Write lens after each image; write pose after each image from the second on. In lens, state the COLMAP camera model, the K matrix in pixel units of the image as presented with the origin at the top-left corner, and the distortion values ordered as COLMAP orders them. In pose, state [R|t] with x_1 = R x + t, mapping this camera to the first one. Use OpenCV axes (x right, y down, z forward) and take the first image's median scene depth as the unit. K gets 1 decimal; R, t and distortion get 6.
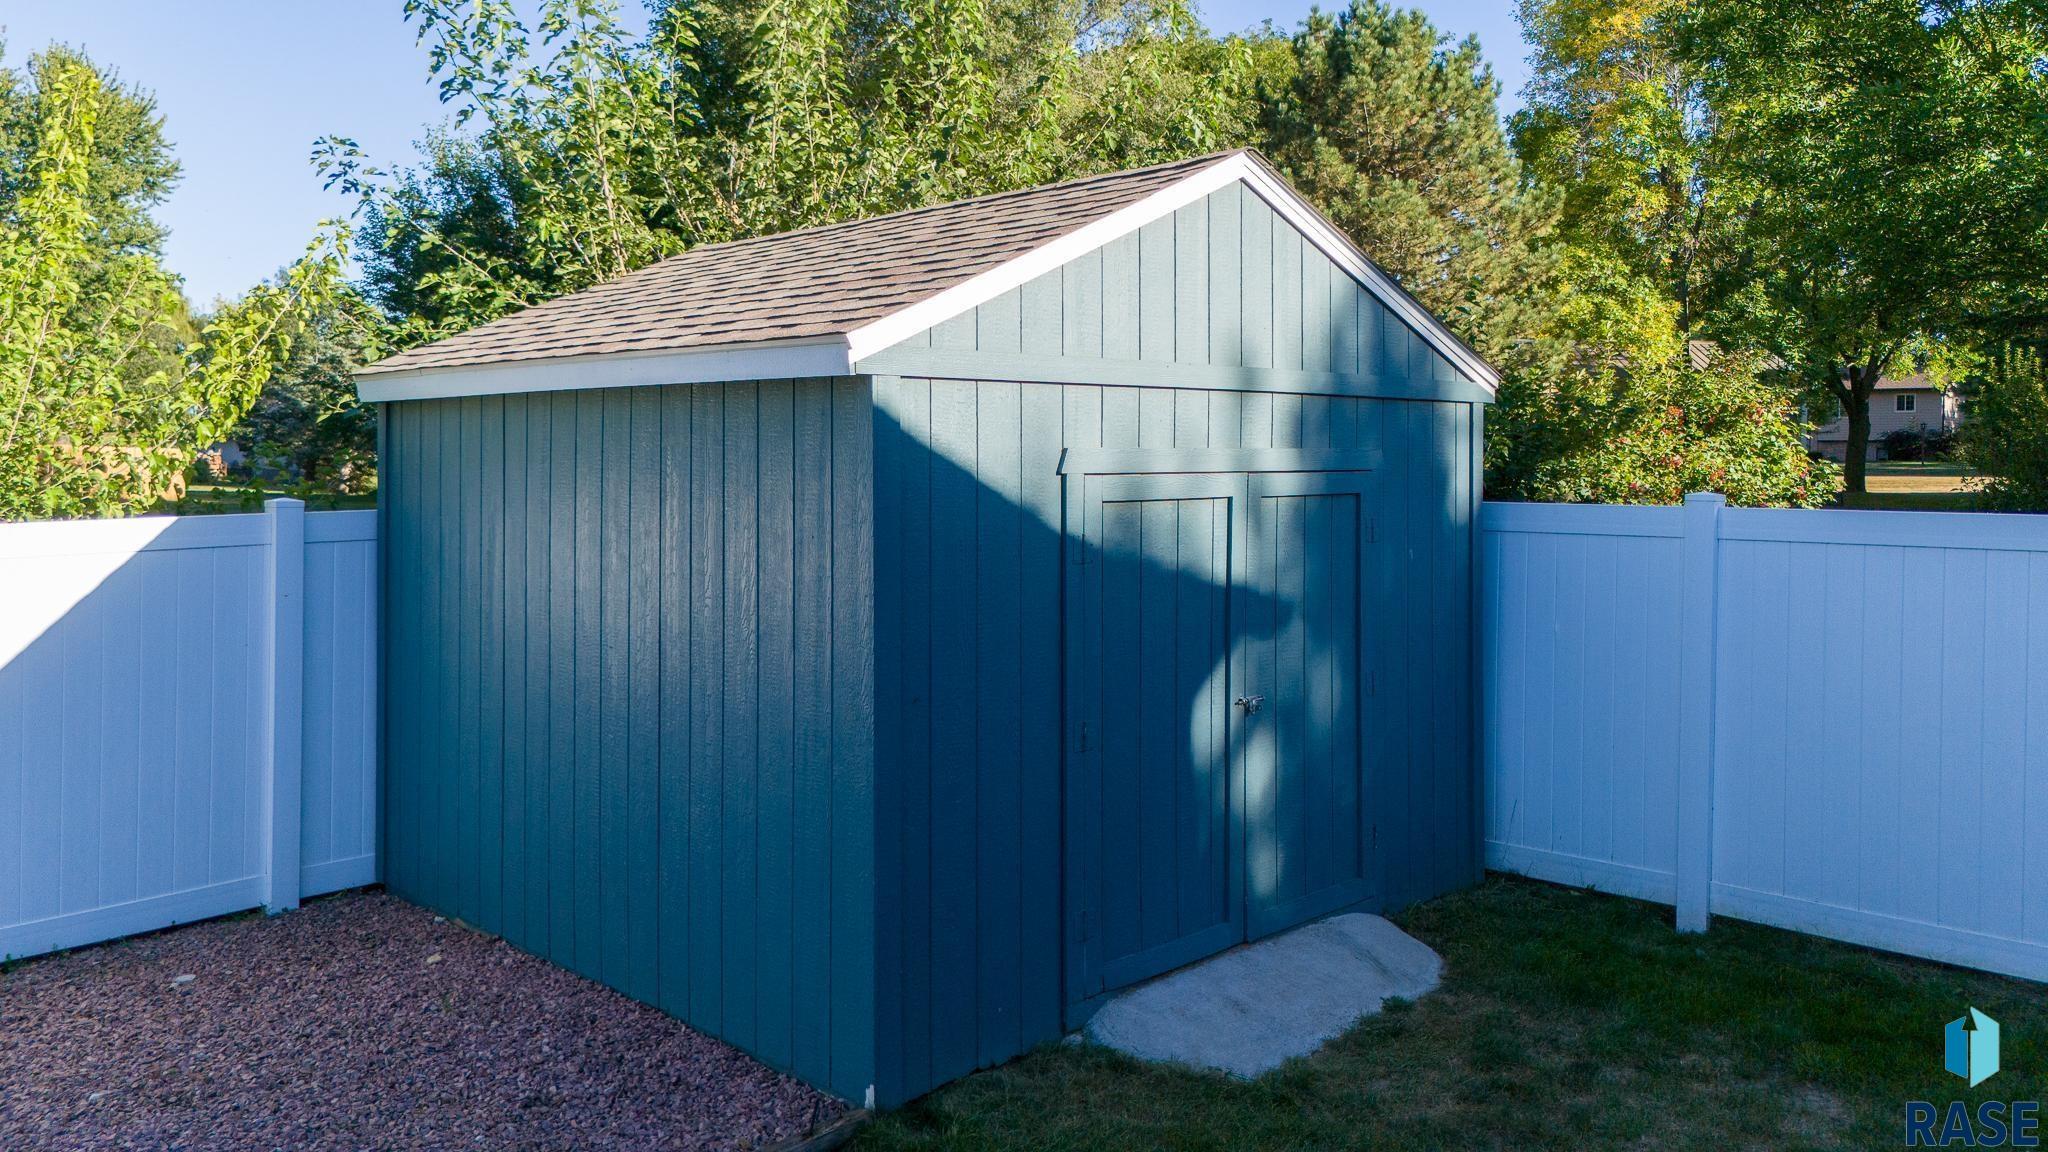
lens RADIAL K [[1506.4, 0, 1024.9], [0, 1506.4, 574.5], [0, 0, 1]] dist [0.056799, -0.035665]
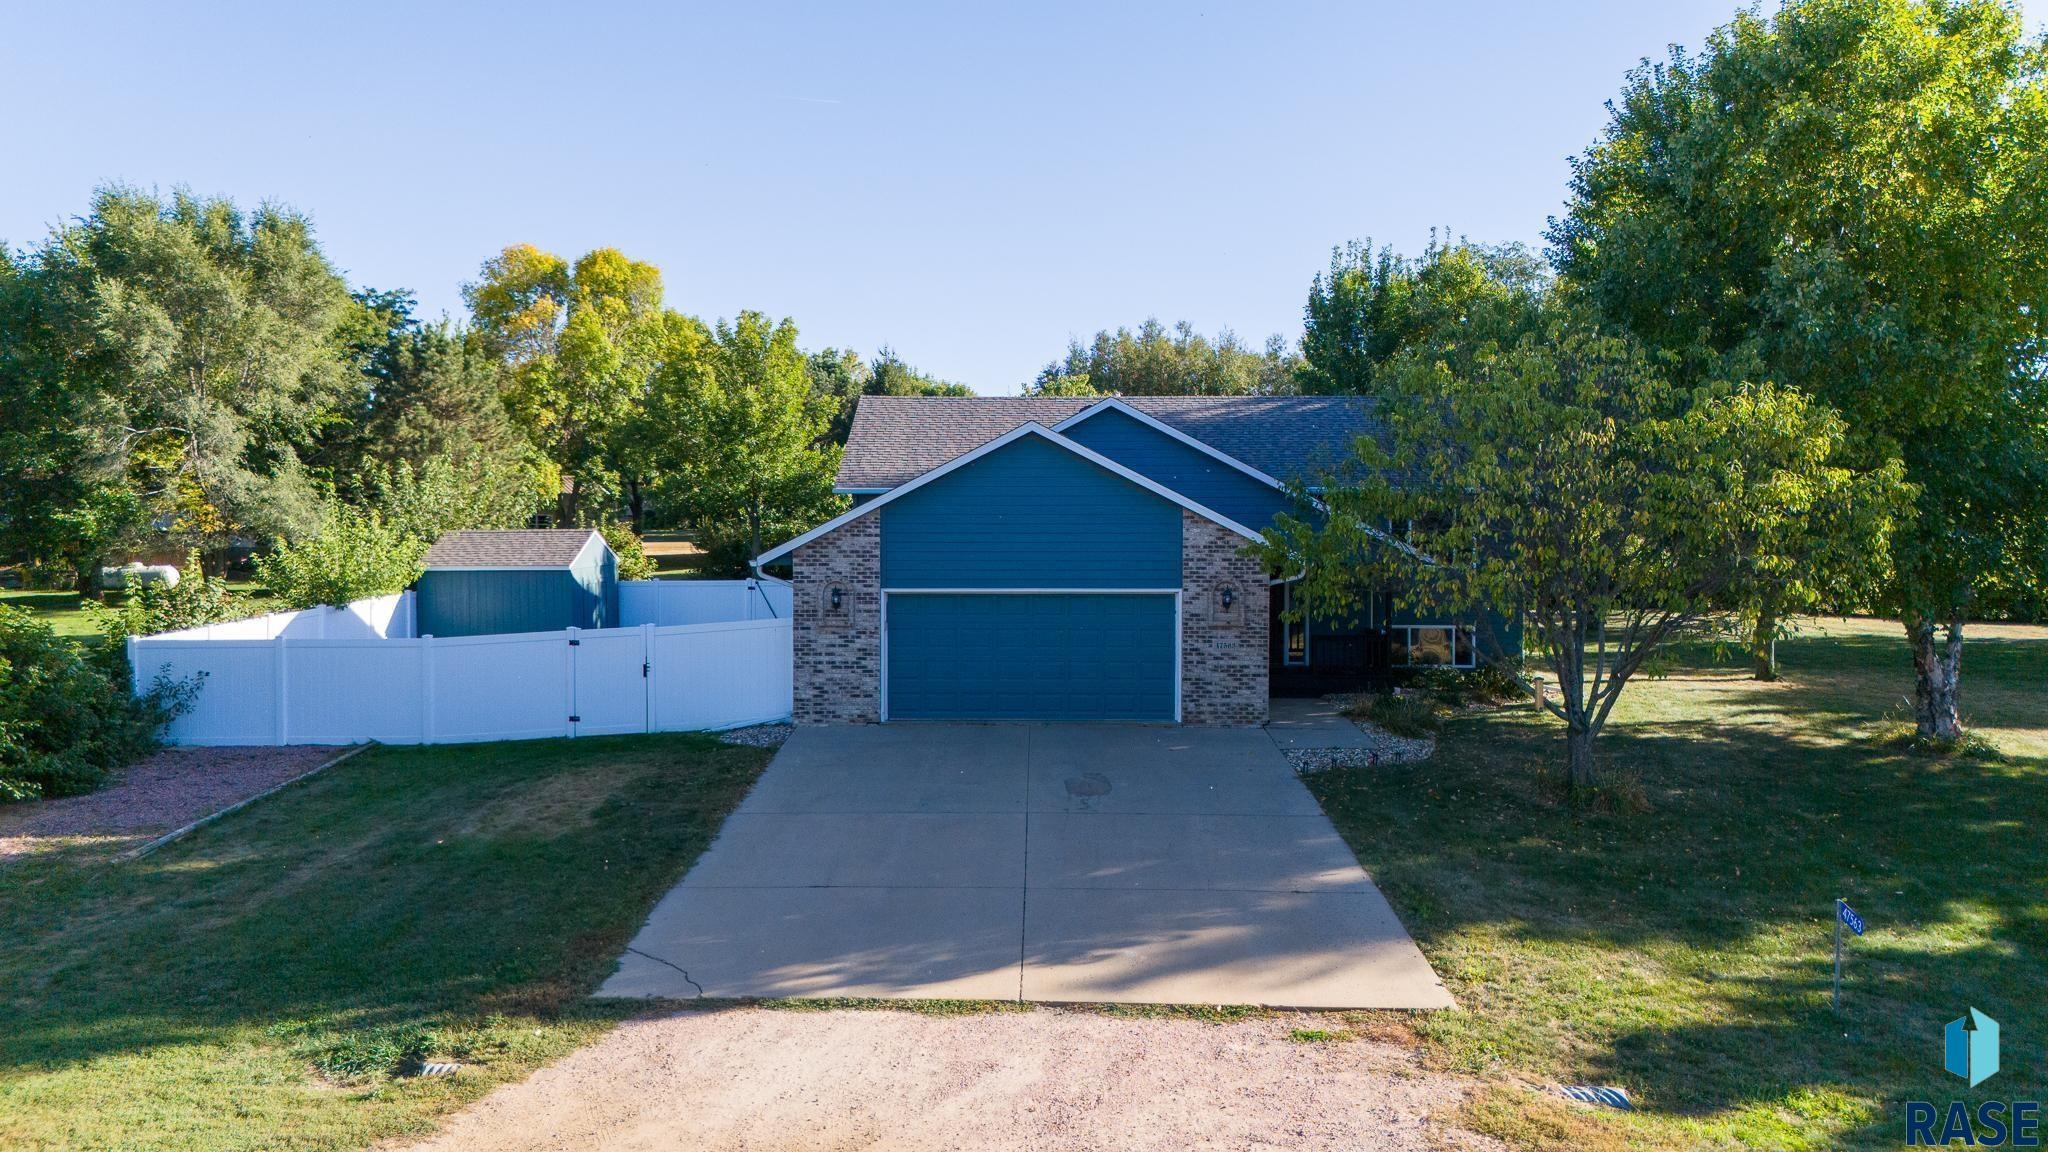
lens RADIAL K [[1506.4, 0, 1026.5], [0, 1506.4, 566.5], [0, 0, 1]] dist [0.056799, -0.035665]
pose [[0.721099, -0.026888, 0.692311, -0.491161], [0.056048, 0.998236, -0.019609, 0.018457], [-0.690562, 0.052942, 0.721333, -0.805741]]
